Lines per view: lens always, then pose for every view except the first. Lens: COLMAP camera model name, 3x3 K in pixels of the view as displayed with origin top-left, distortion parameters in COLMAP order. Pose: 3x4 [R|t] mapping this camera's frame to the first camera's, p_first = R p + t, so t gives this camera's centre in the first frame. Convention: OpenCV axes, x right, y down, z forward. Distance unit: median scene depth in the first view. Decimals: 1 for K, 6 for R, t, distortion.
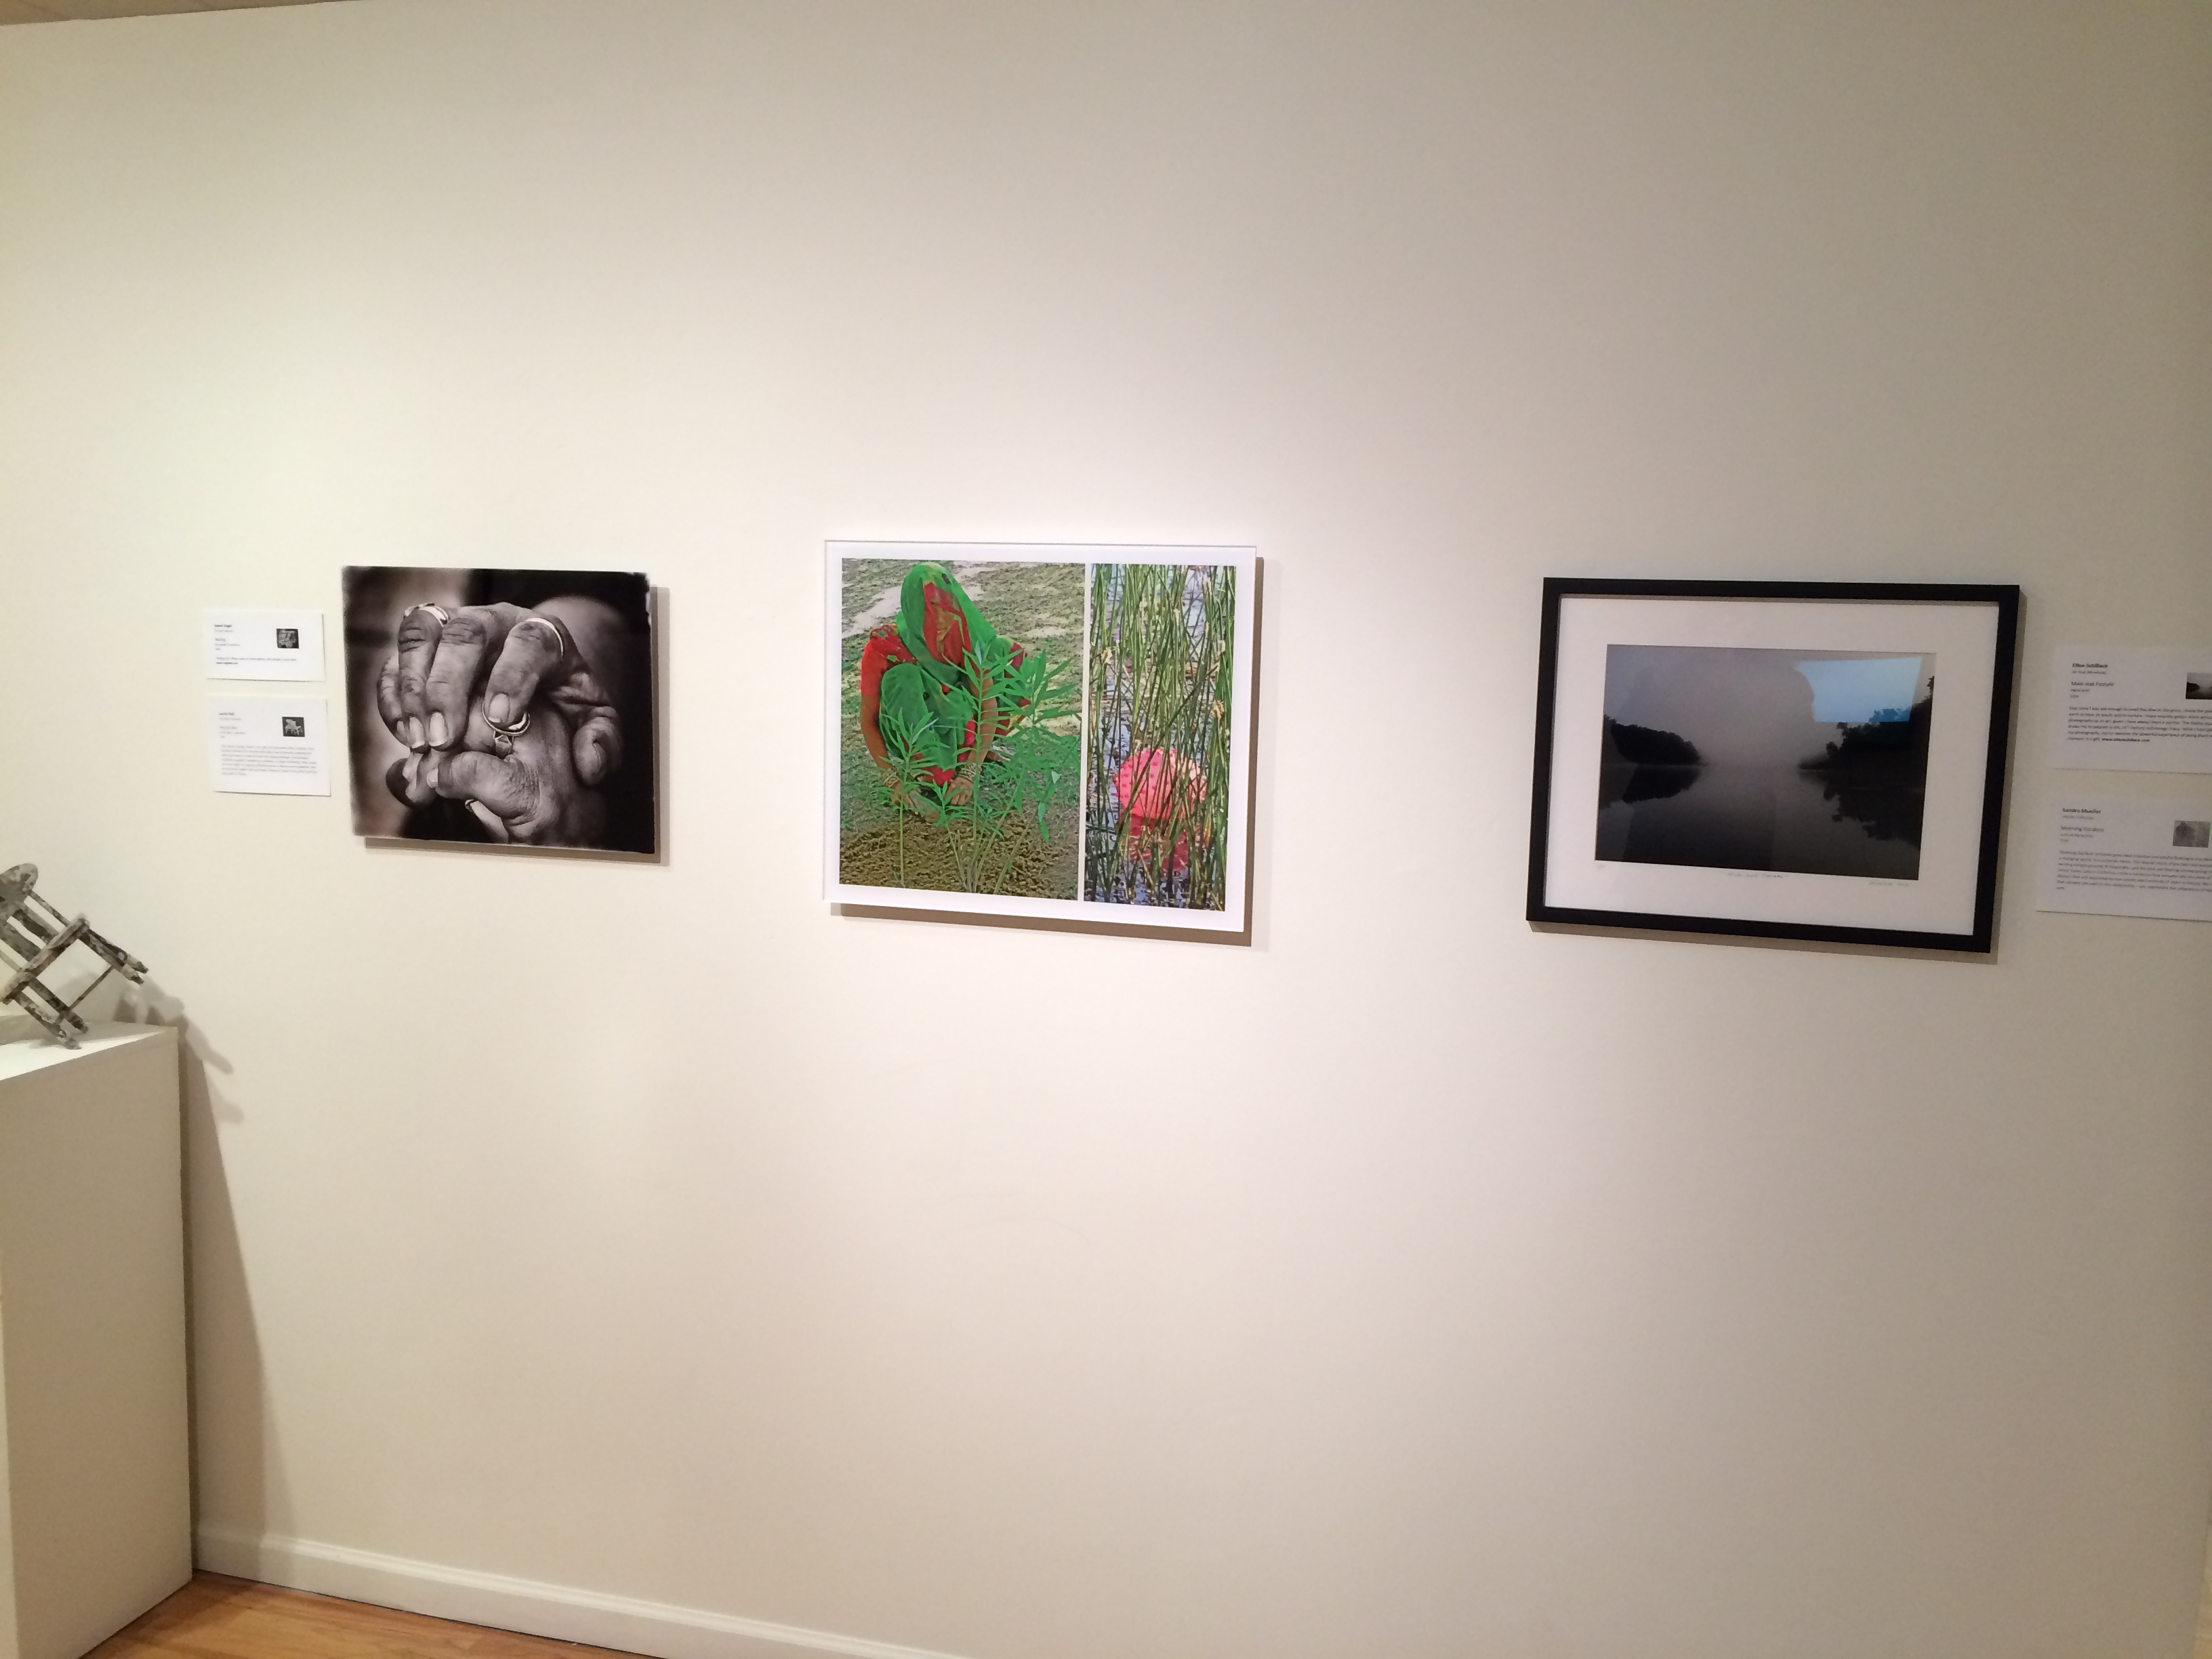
lens RADIAL K [[1893.9, 0, 1104.1], [0, 1893.9, 838.1], [0, 0, 1]] dist [0.010273, 0.002503]
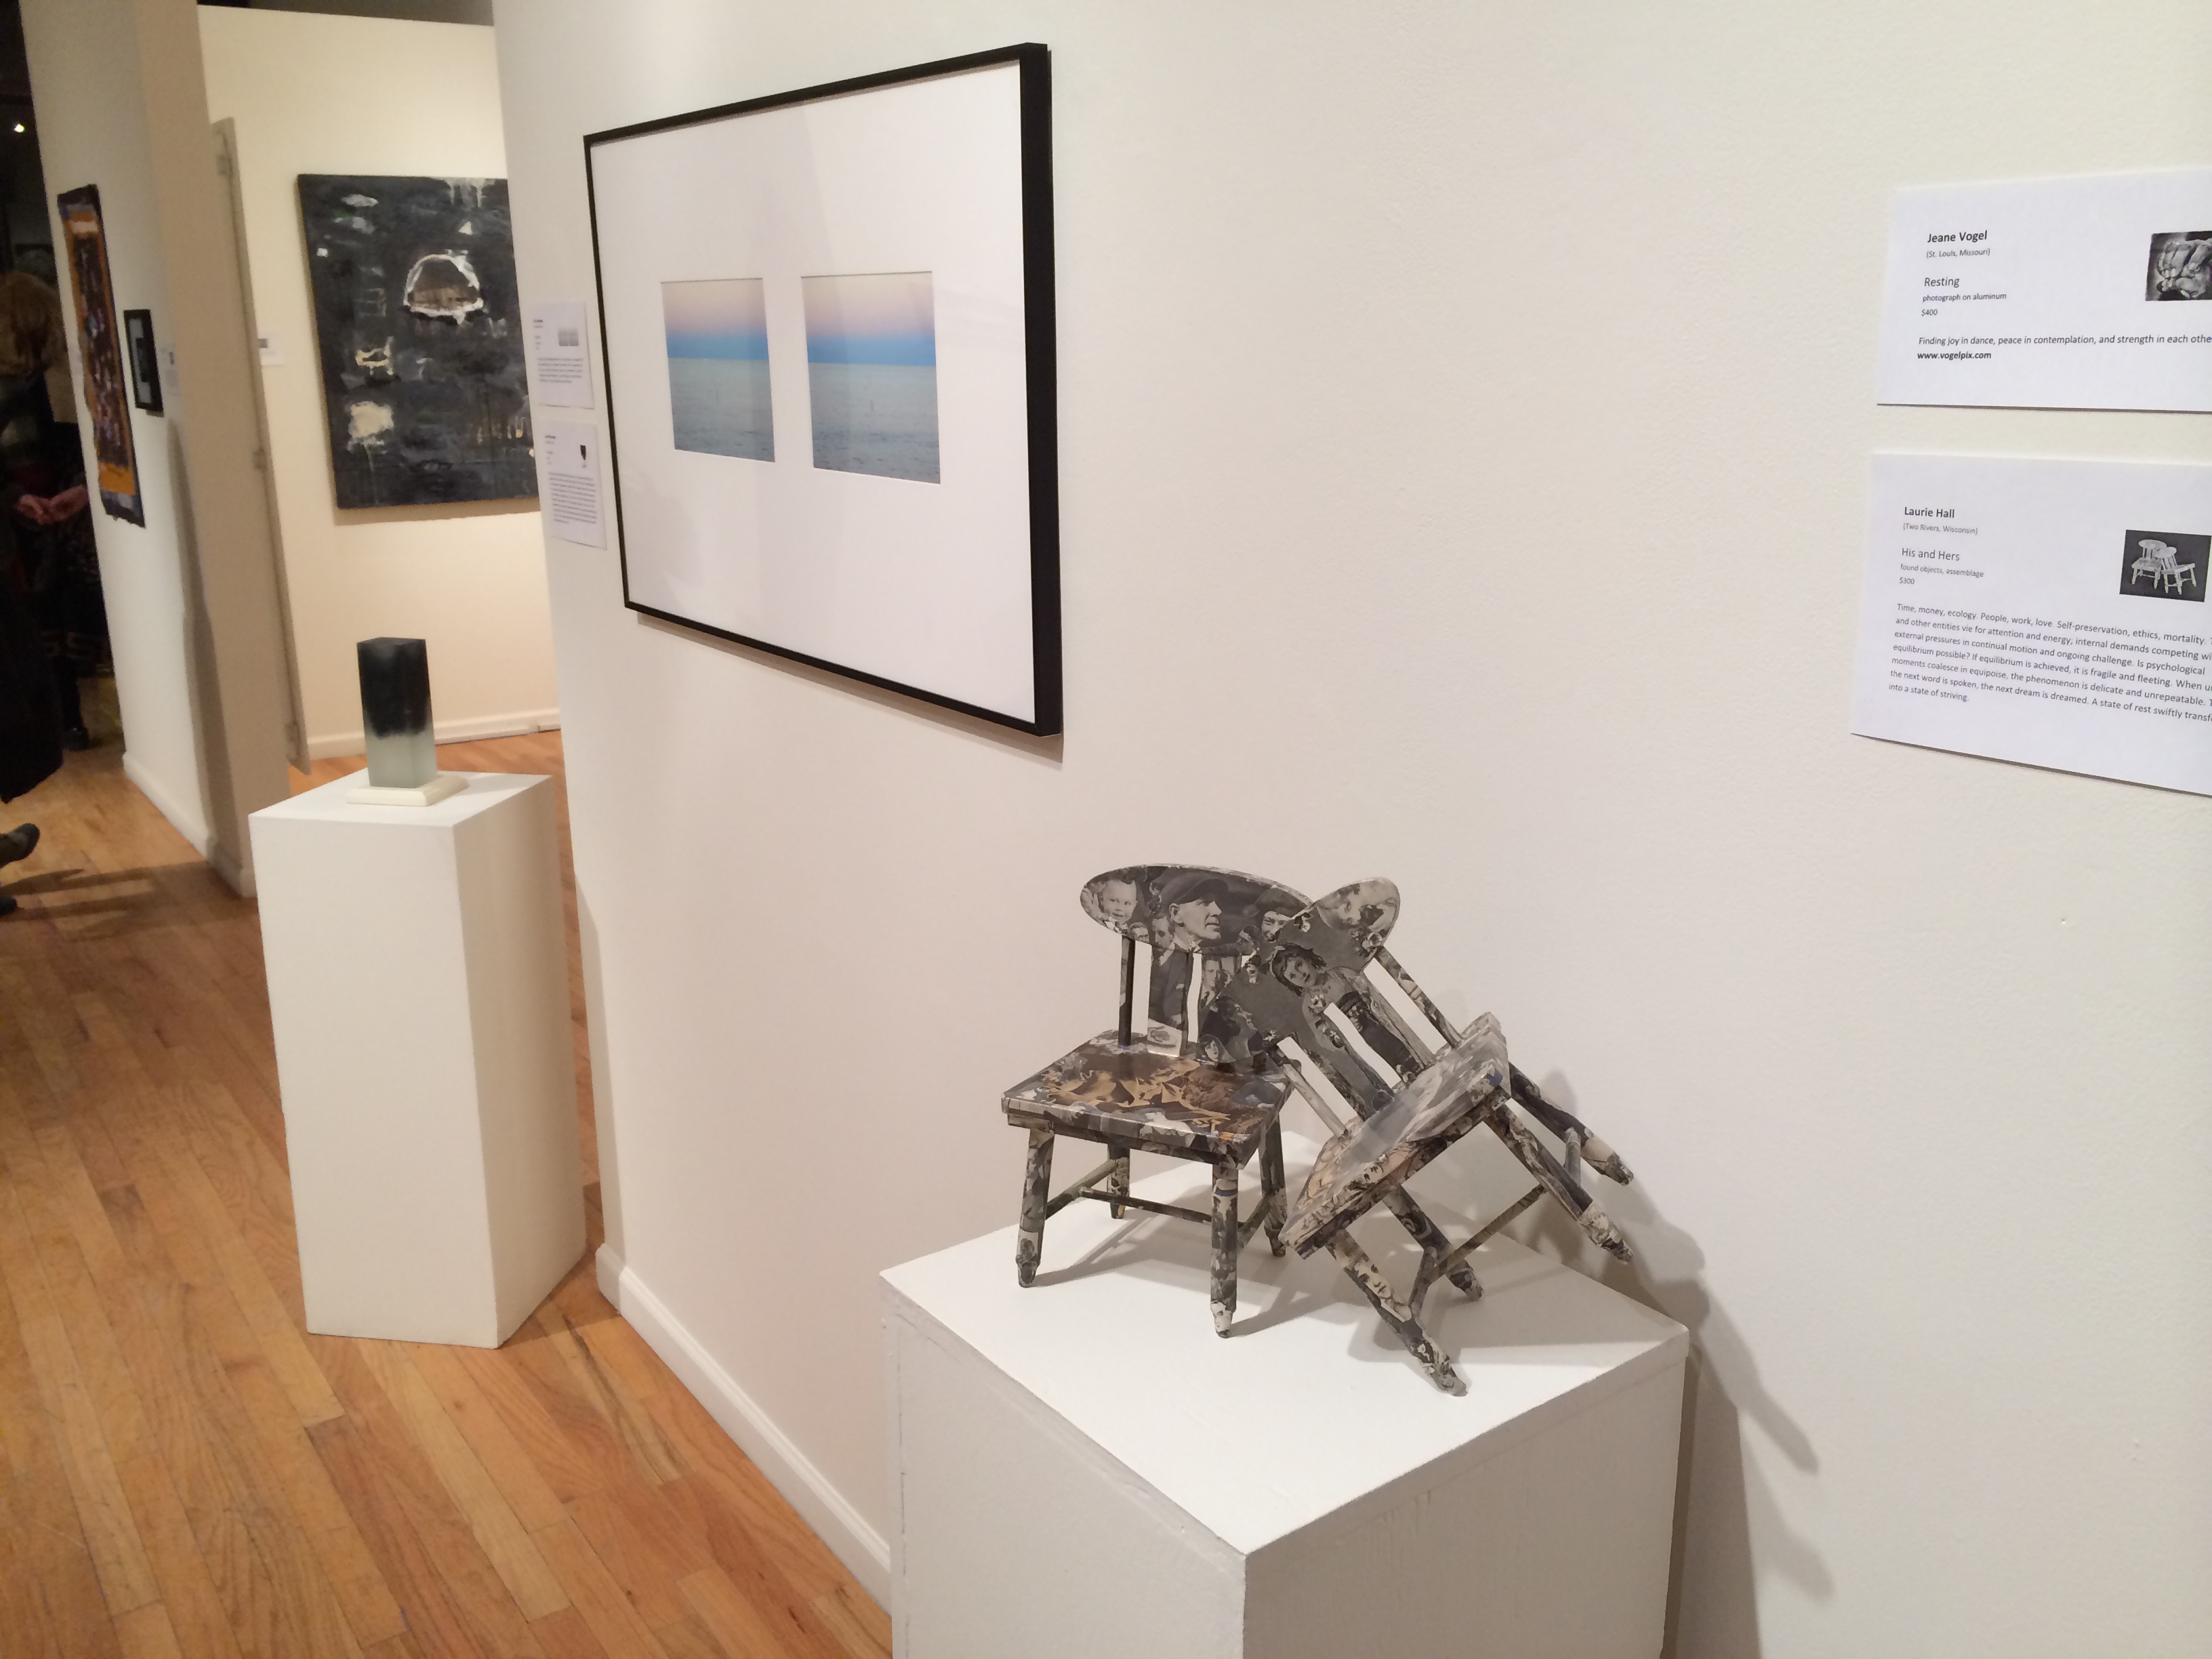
lens RADIAL K [[1893.9, 0, 1105.0], [0, 1893.9, 832.2], [0, 0, 1]] dist [0.010273, 0.002503]
pose [[0.788056, 0.134526, -0.600726, -0.372912], [-0.043655, 0.985586, 0.163443, -0.058935], [0.614054, -0.102577, 0.782570, 0.652609]]
